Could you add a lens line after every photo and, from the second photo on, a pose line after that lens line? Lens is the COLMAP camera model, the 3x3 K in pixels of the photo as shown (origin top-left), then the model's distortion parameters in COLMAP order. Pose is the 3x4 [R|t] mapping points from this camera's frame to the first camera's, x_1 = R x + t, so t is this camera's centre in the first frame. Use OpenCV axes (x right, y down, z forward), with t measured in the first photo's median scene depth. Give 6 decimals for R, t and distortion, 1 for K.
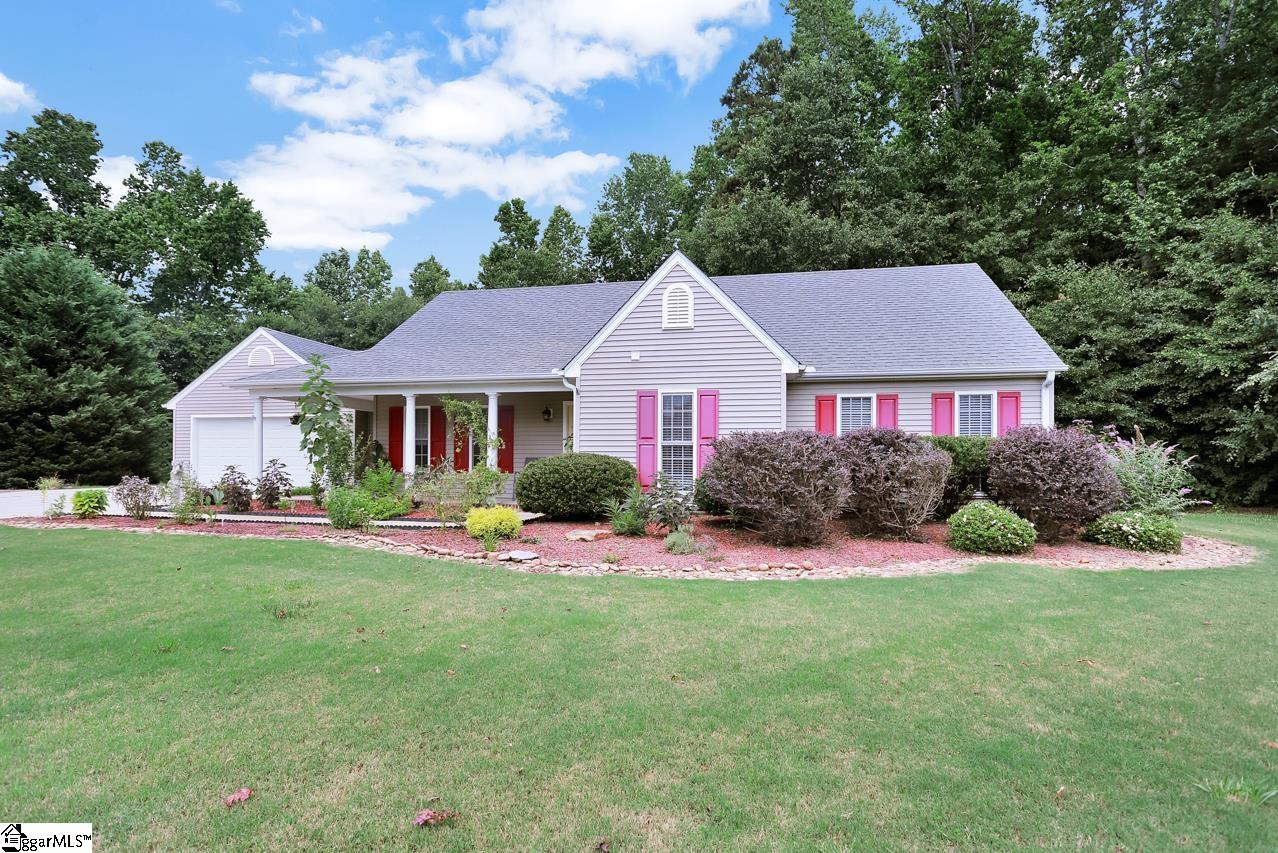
lens RADIAL K [[636.3, 0, 640.1], [0, 636.3, 454.8], [0, 0, 1]] dist [0.001374, 0.000842]
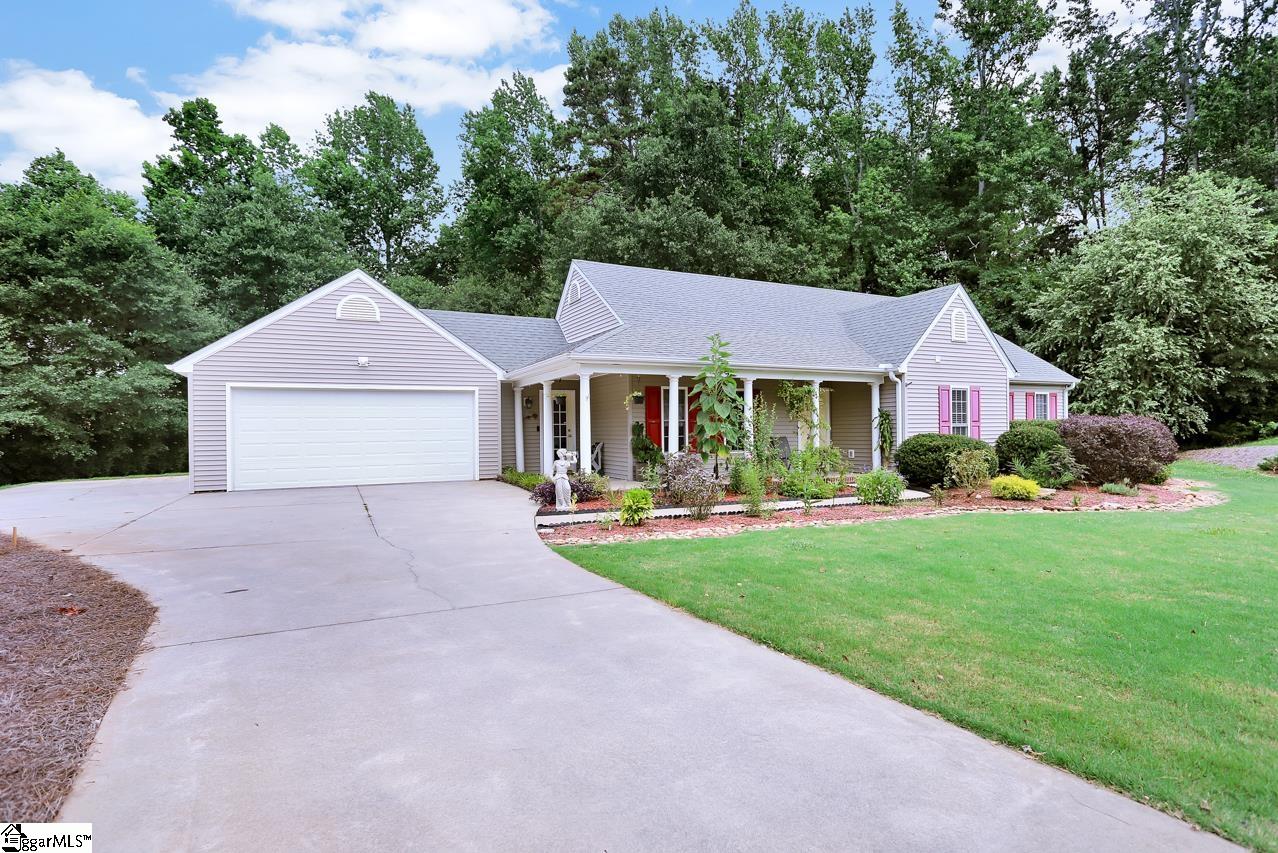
lens RADIAL K [[634.2, 0, 639.0], [0, 634.2, 426.5], [0, 0, 1]] dist [-0.003061, 0.000303]
pose [[0.787938, -0.009670, 0.615679, -1.252276], [0.007440, 0.999953, 0.006184, -0.026997], [-0.615710, -0.000292, 0.787973, 0.329657]]
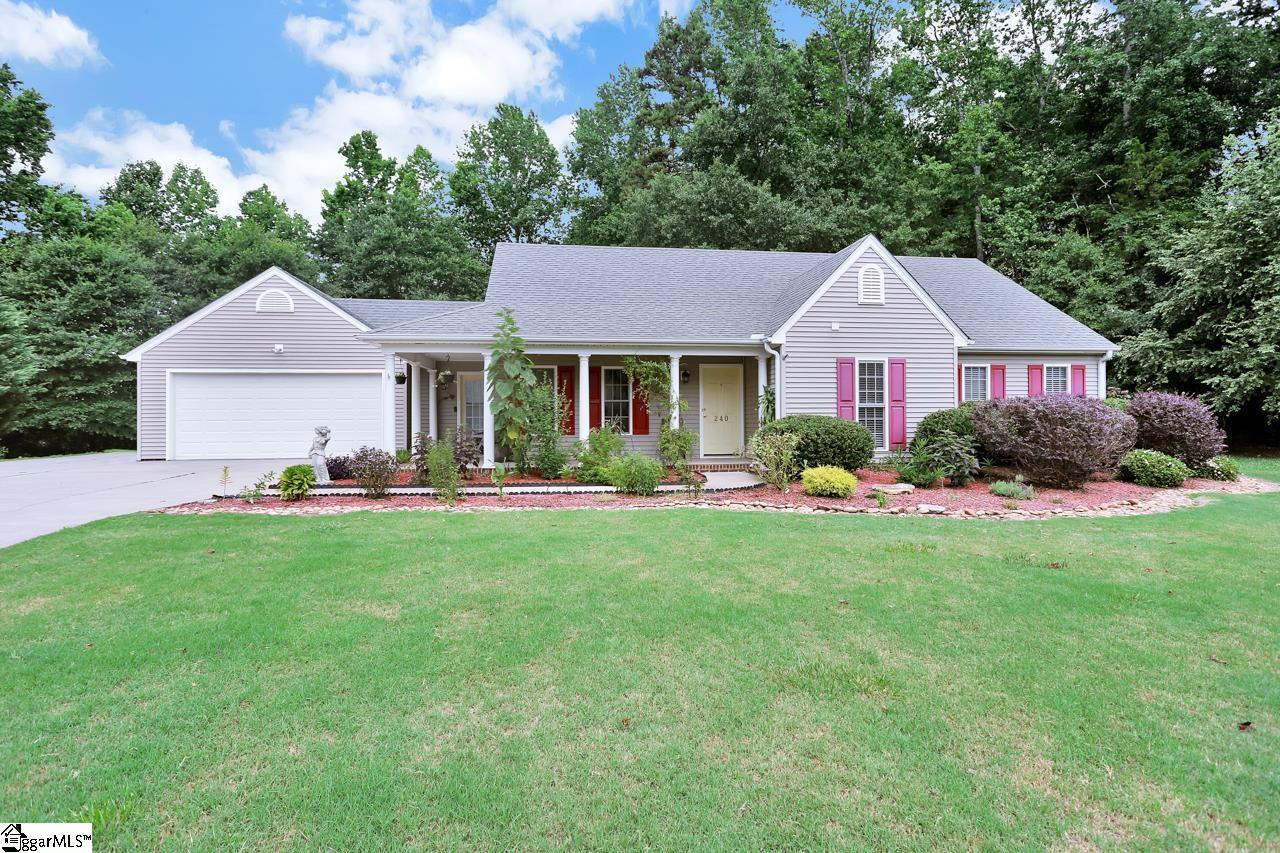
lens RADIAL K [[633.2, 0, 640.3], [0, 633.2, 411.9], [0, 0, 1]] dist [-0.003792, -0.000057]
pose [[0.940526, -0.007079, 0.339649, -0.670349], [0.006051, 0.999973, 0.004087, -0.012913], [-0.339669, -0.001789, 0.940543, 0.076898]]
